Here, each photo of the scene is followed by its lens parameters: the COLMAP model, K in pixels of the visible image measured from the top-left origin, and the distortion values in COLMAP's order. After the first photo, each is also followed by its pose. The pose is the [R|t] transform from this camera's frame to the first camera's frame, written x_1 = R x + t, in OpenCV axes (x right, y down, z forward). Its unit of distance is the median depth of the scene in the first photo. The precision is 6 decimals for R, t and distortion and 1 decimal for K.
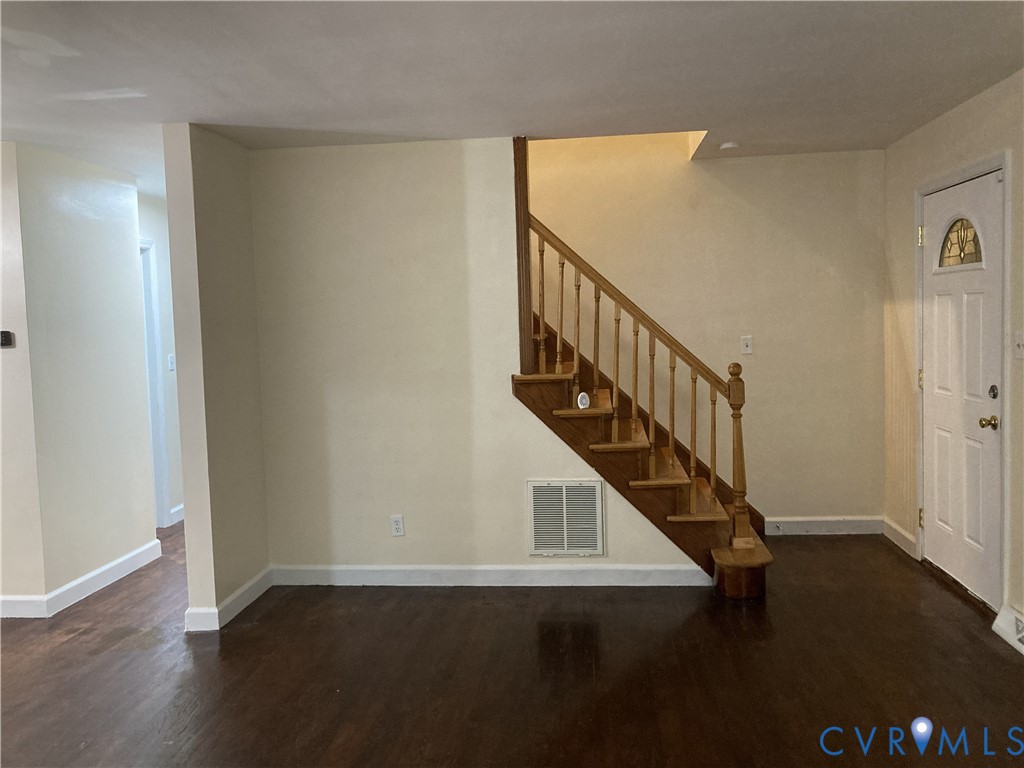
lens RADIAL K [[835.8, 0, 510.5], [0, 835.8, 364.2], [0, 0, 1]] dist [0.011999, -0.006148]
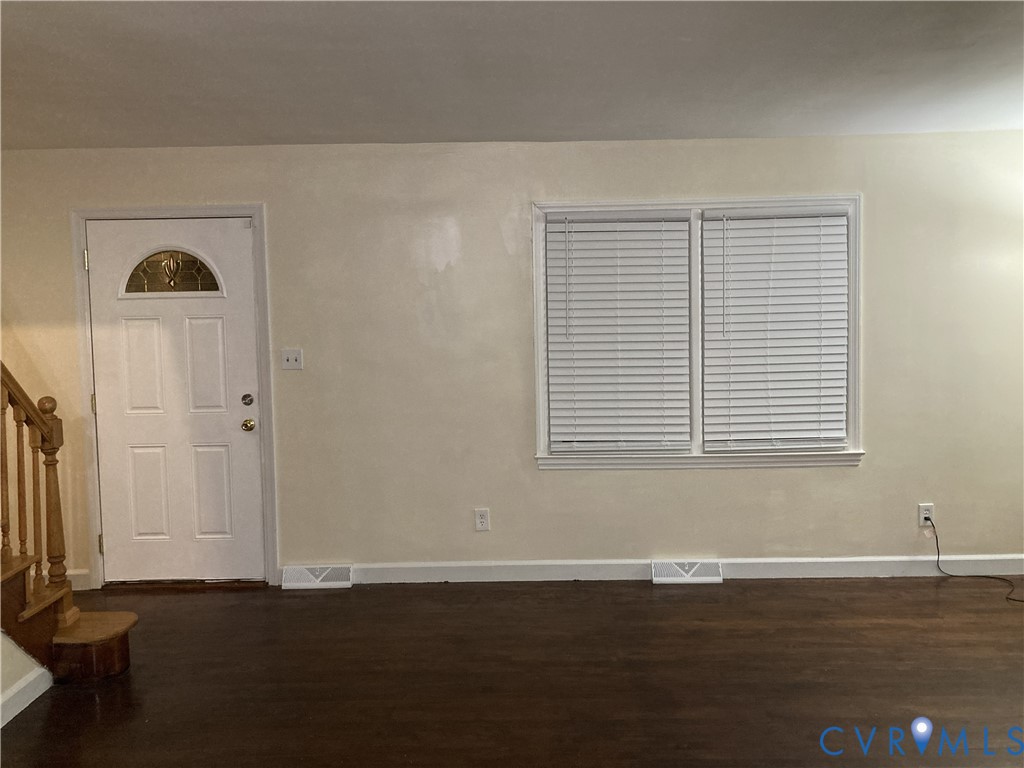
lens RADIAL K [[835.8, 0, 510.5], [0, 835.8, 364.2], [0, 0, 1]] dist [0.011999, -0.006148]
pose [[-0.091540, -0.024110, 0.995509, -0.564539], [0.083545, 0.995996, 0.031804, -0.021017], [-0.992291, 0.086081, -0.089159, 0.629349]]
